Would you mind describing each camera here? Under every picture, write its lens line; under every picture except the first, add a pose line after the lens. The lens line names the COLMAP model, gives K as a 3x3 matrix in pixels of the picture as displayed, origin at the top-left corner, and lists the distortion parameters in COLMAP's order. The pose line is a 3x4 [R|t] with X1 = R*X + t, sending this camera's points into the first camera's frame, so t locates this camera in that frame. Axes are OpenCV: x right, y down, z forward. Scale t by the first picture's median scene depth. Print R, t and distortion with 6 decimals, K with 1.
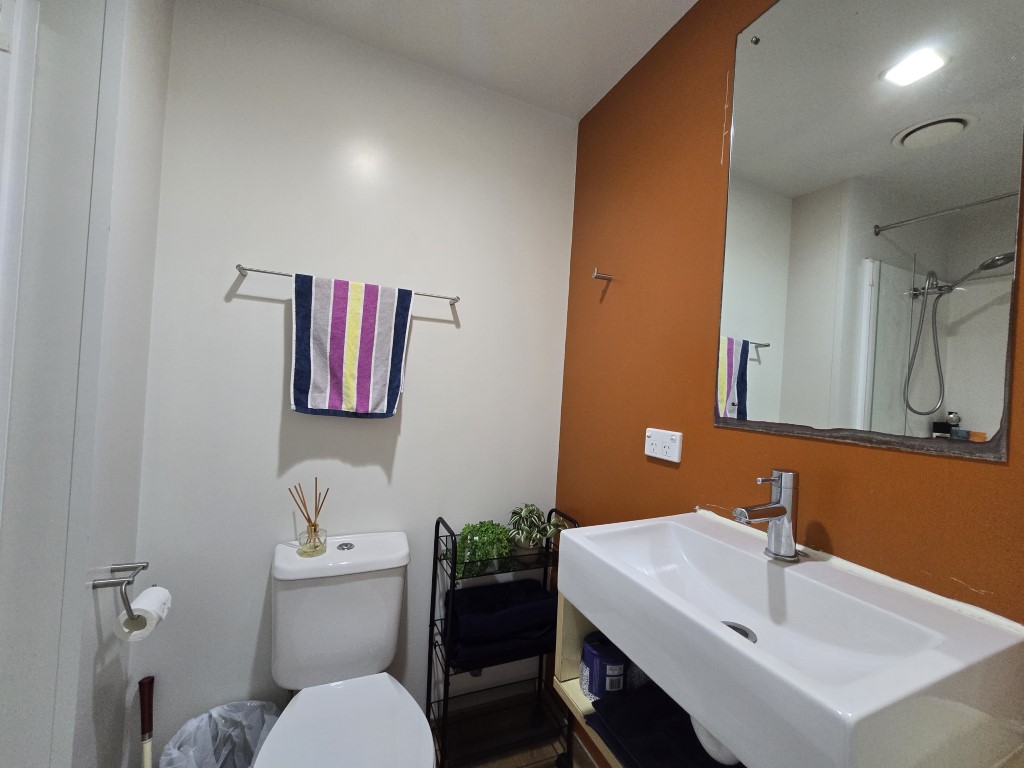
lens RADIAL K [[420.5, 0, 508.0], [0, 420.5, 387.2], [0, 0, 1]] dist [-0.002906, 0.000959]
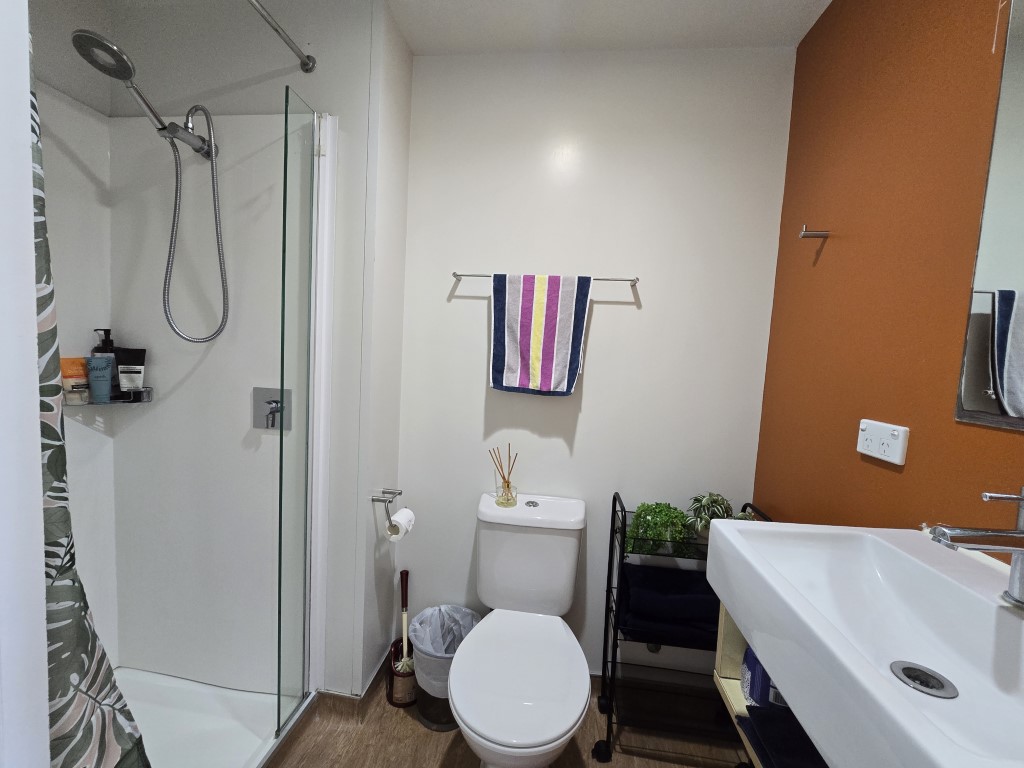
lens RADIAL K [[420.5, 0, 508.0], [0, 420.5, 387.2], [0, 0, 1]] dist [-0.002906, 0.000959]
pose [[0.863344, 0.023477, -0.504070, 0.142706], [0.001227, 0.998816, 0.048622, -0.004389], [0.504615, -0.042596, 0.862293, -0.033744]]
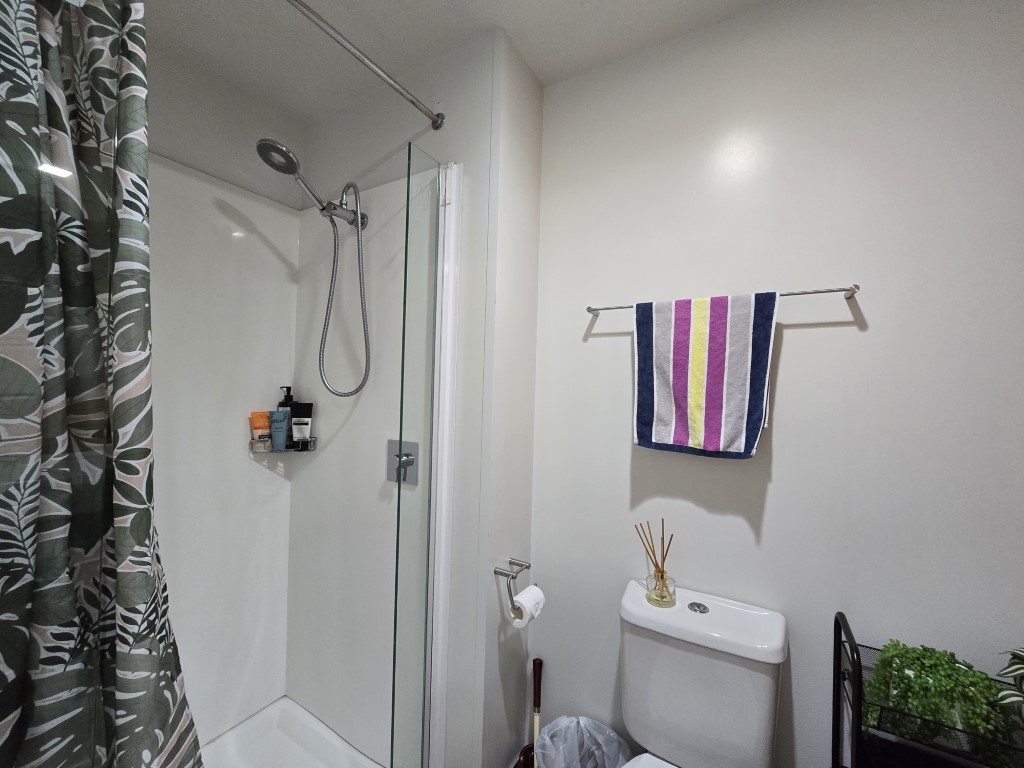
lens RADIAL K [[420.5, 0, 508.0], [0, 420.5, 387.2], [0, 0, 1]] dist [-0.002906, 0.000959]
pose [[0.586587, -0.050893, -0.808286, 0.099693], [0.011107, 0.998435, -0.054805, -0.024458], [0.809810, 0.023171, 0.586234, 0.181819]]
